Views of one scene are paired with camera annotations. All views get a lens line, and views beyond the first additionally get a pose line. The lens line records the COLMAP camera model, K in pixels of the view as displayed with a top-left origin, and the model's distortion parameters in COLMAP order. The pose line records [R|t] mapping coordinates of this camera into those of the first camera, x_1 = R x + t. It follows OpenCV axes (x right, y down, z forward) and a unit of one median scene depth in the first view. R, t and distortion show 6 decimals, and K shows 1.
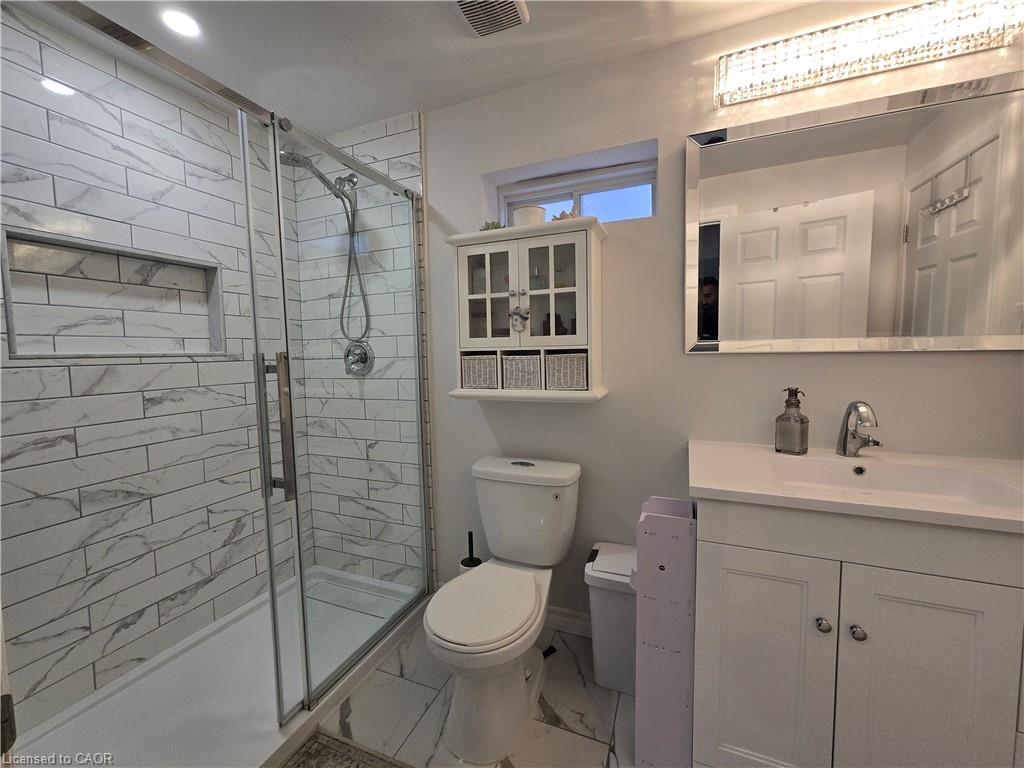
lens RADIAL K [[420.9, 0, 508.1], [0, 420.9, 379.1], [0, 0, 1]] dist [-0.002490, 0.001112]
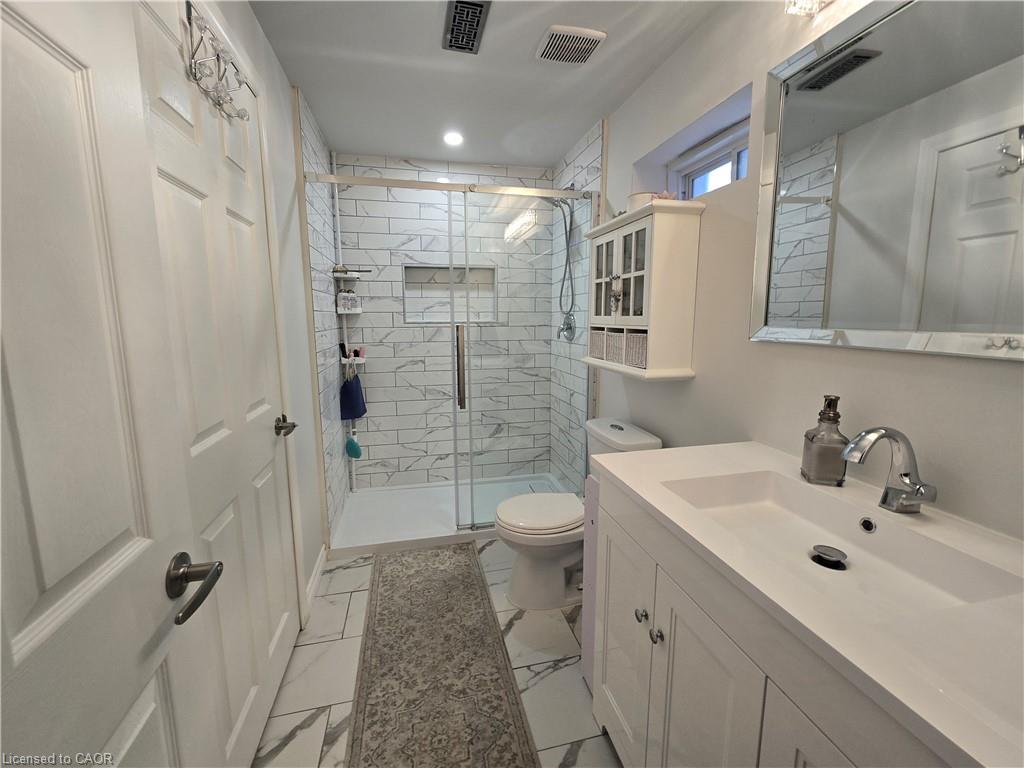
lens RADIAL K [[420.9, 0, 508.1], [0, 420.9, 379.1], [0, 0, 1]] dist [-0.002490, 0.001112]
pose [[0.582681, 0.138129, -0.800876, 0.805517], [-0.061952, 0.990132, 0.125698, -0.057258], [0.810336, -0.023626, 0.585489, 0.094887]]
